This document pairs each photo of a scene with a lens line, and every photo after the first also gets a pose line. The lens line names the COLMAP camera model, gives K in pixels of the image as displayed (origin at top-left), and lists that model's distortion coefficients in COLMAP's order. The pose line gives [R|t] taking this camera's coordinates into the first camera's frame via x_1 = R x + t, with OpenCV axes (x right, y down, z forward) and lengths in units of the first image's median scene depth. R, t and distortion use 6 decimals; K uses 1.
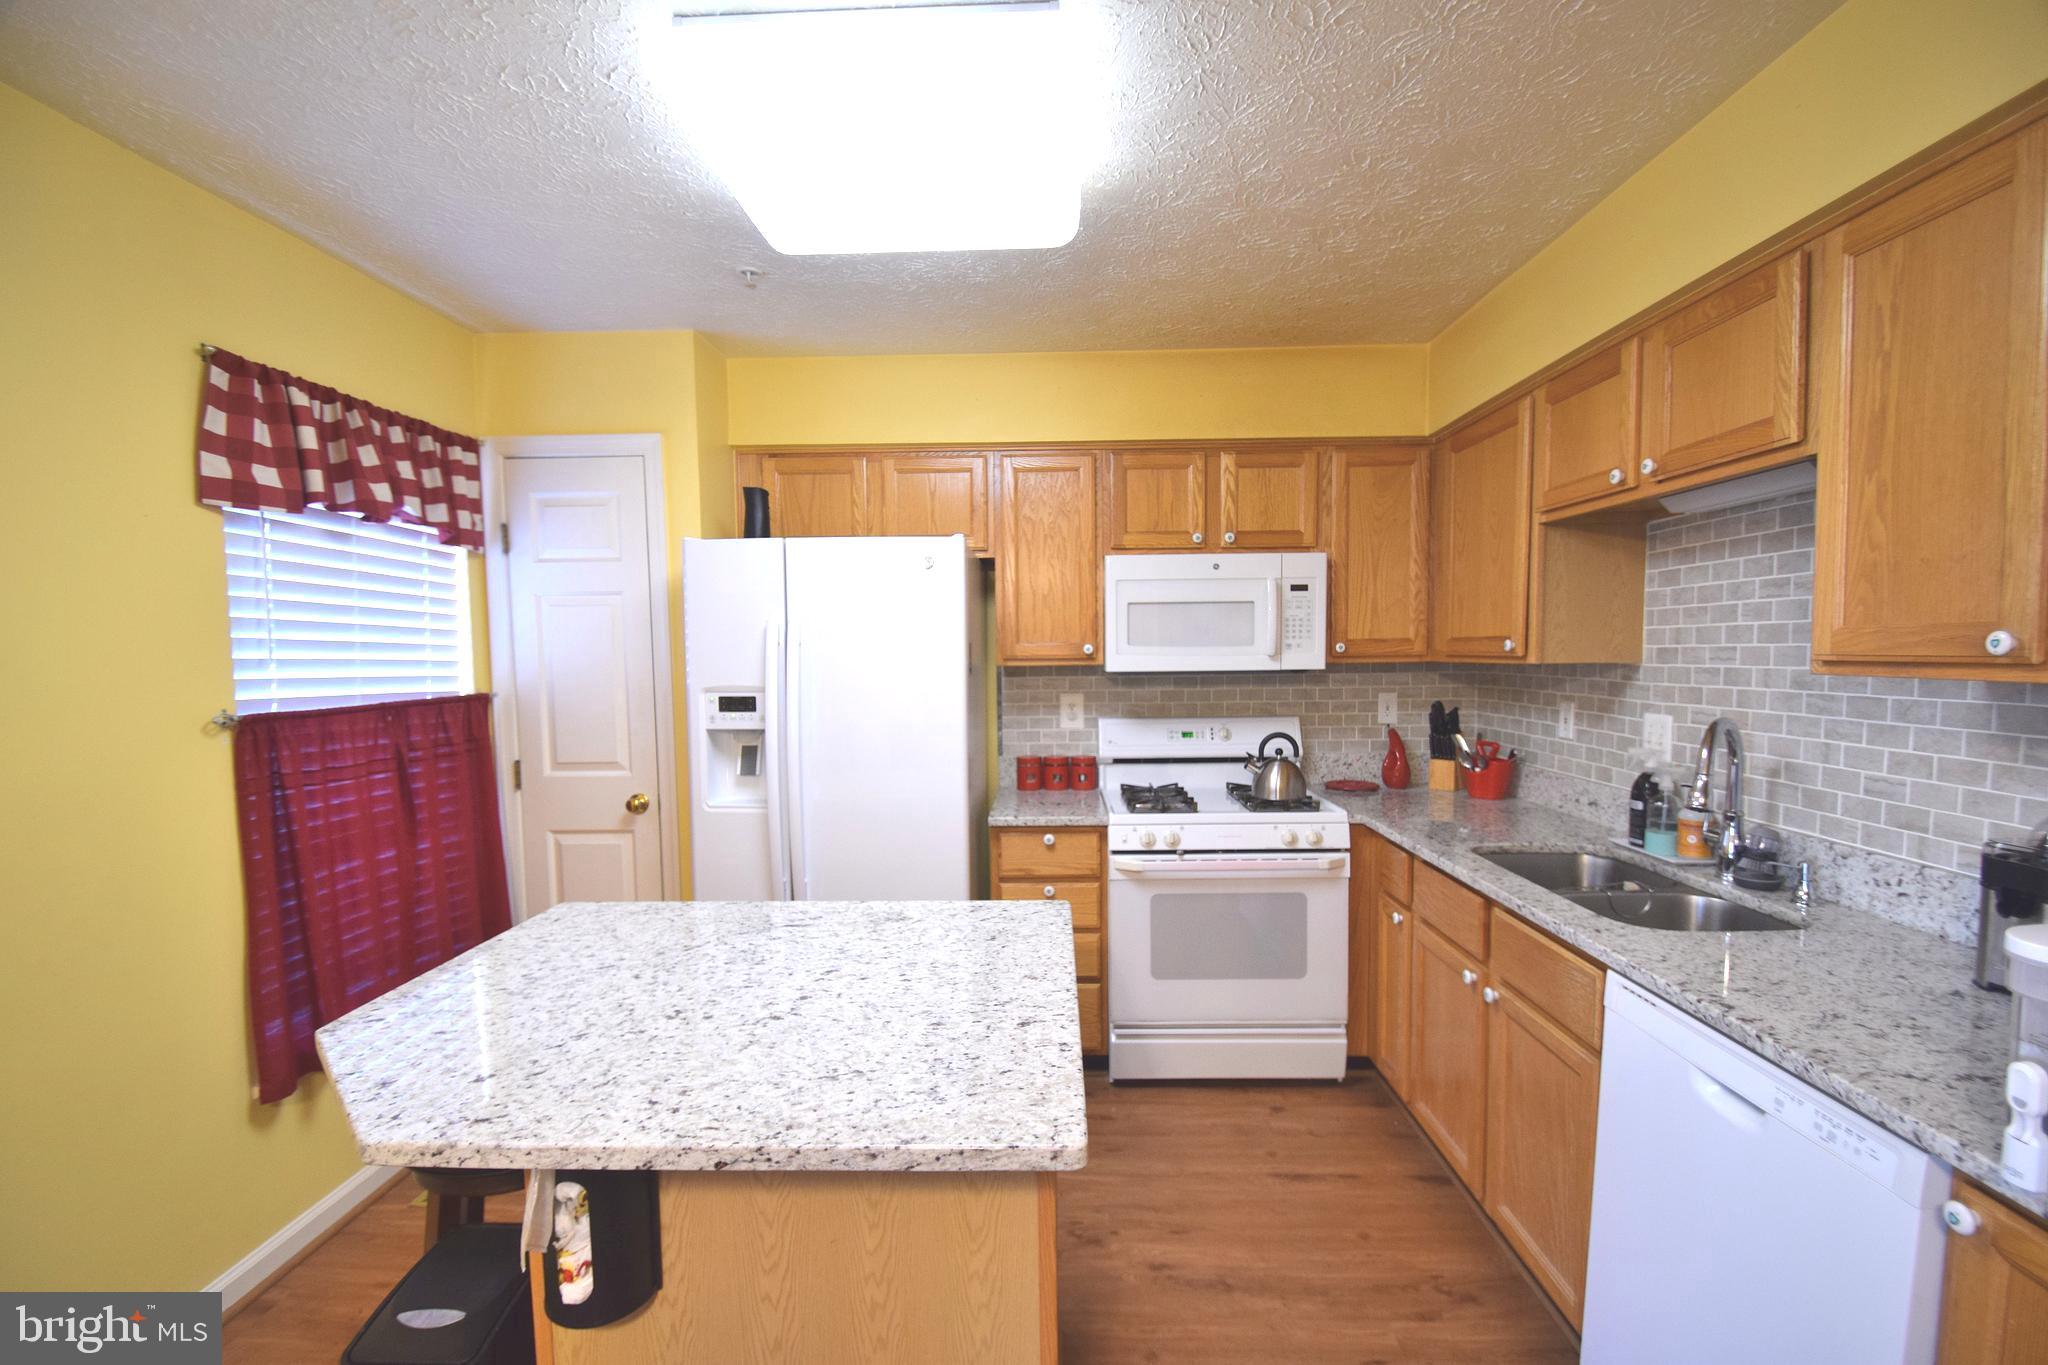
lens RADIAL K [[920.7, 0, 1024.0], [0, 920.7, 682.5], [0, 0, 1]] dist [-0.040671, -0.000164]
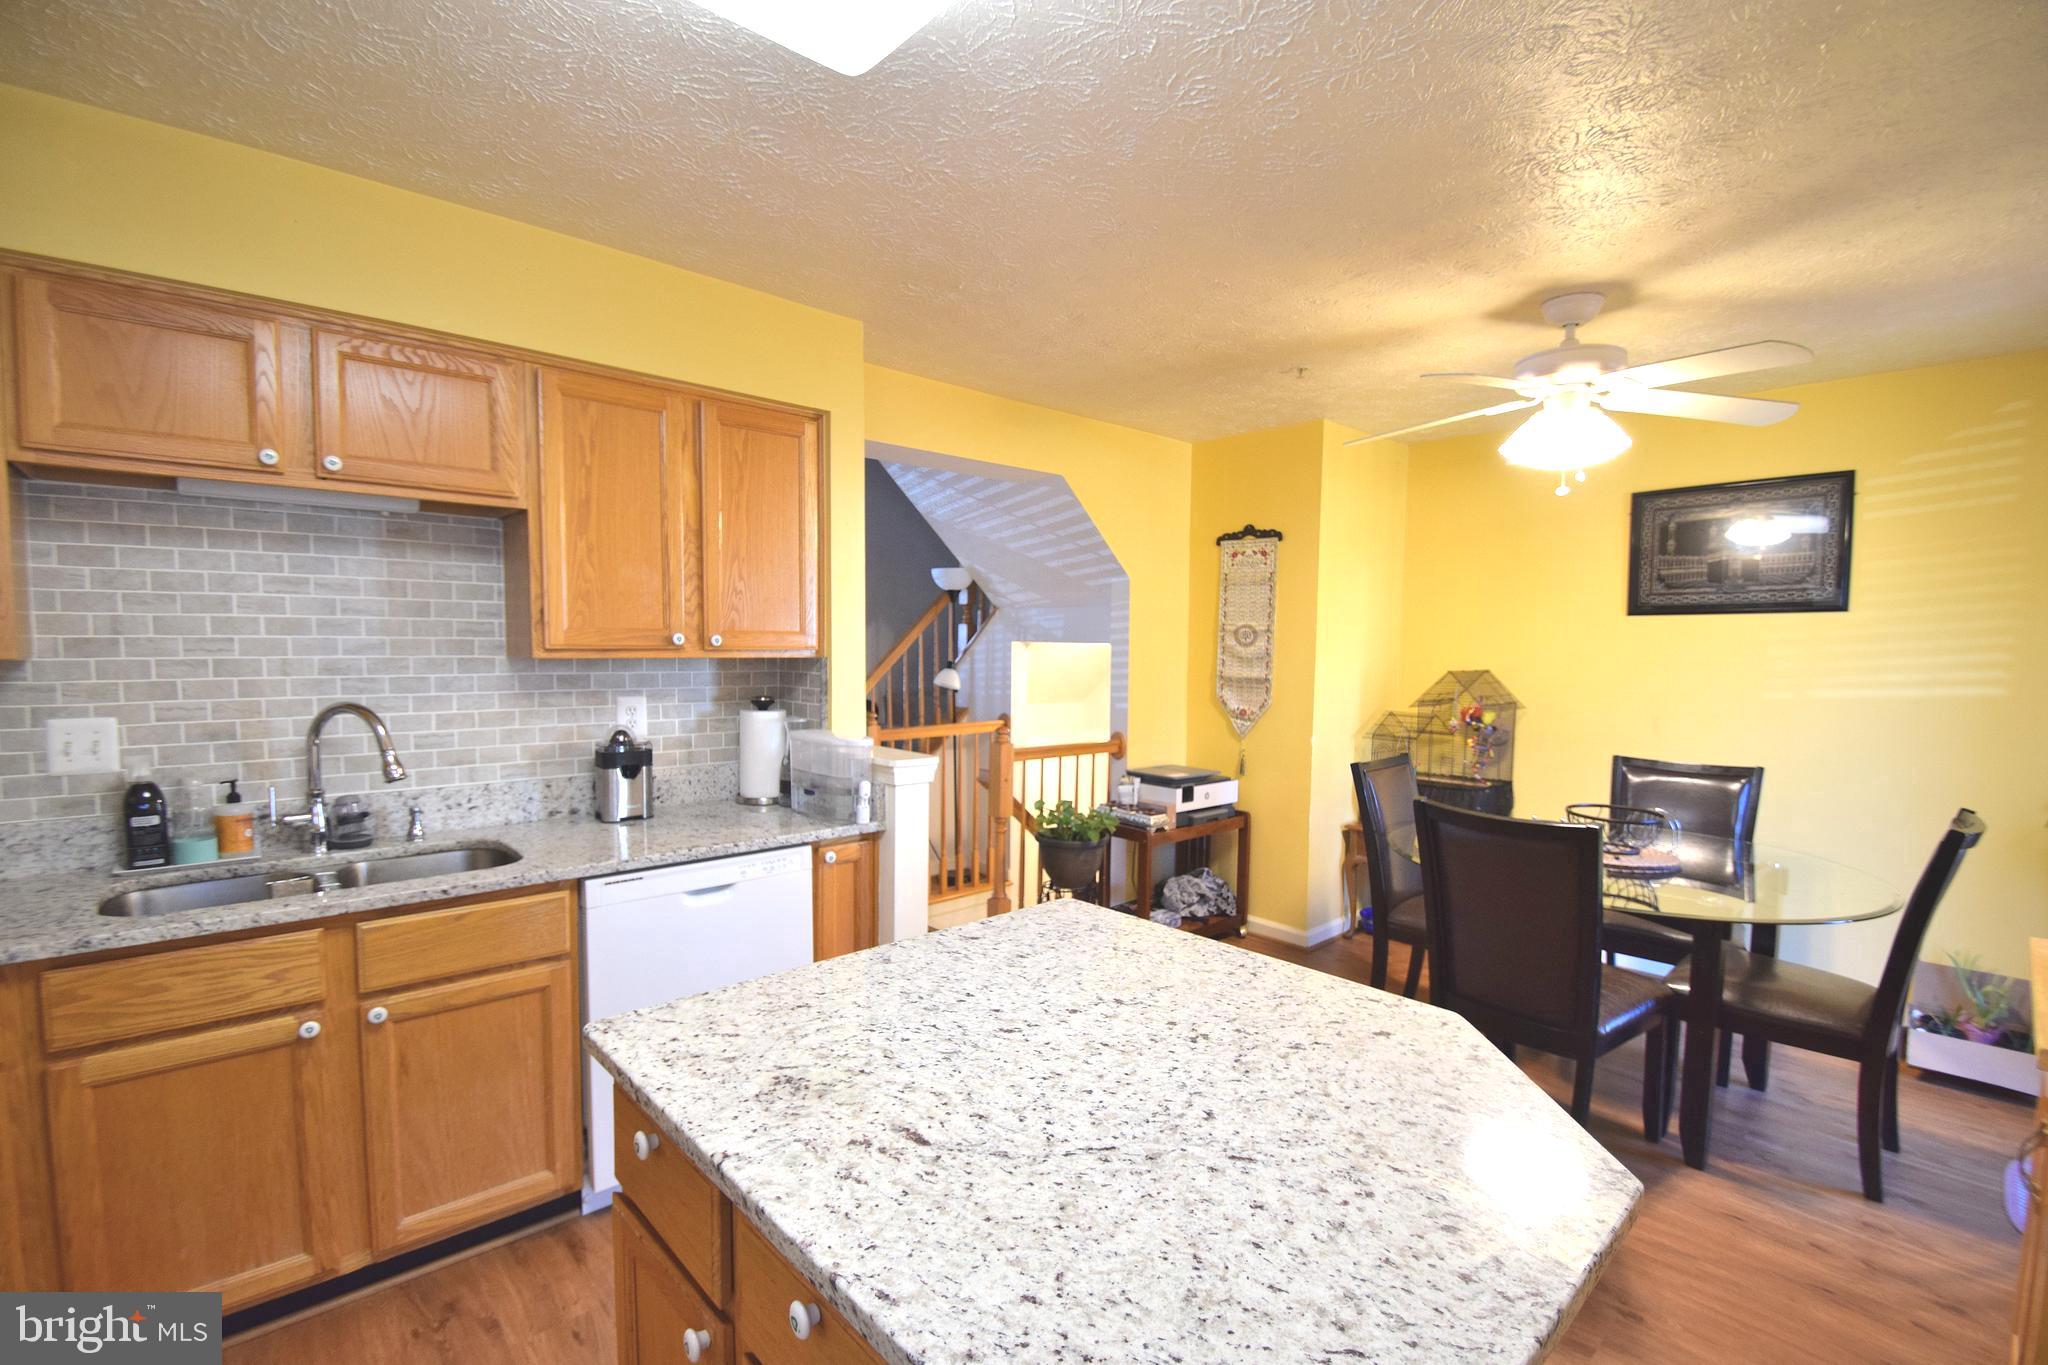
lens RADIAL K [[898.0, 0, 1024.0], [0, 898.0, 682.5], [0, 0, 1]] dist [-0.019827, 0.000049]
pose [[-0.701640, -0.033808, 0.711729, -0.776219], [0.020484, 0.997504, 0.067576, -0.055448], [-0.712237, 0.061993, -0.699196, 1.509231]]
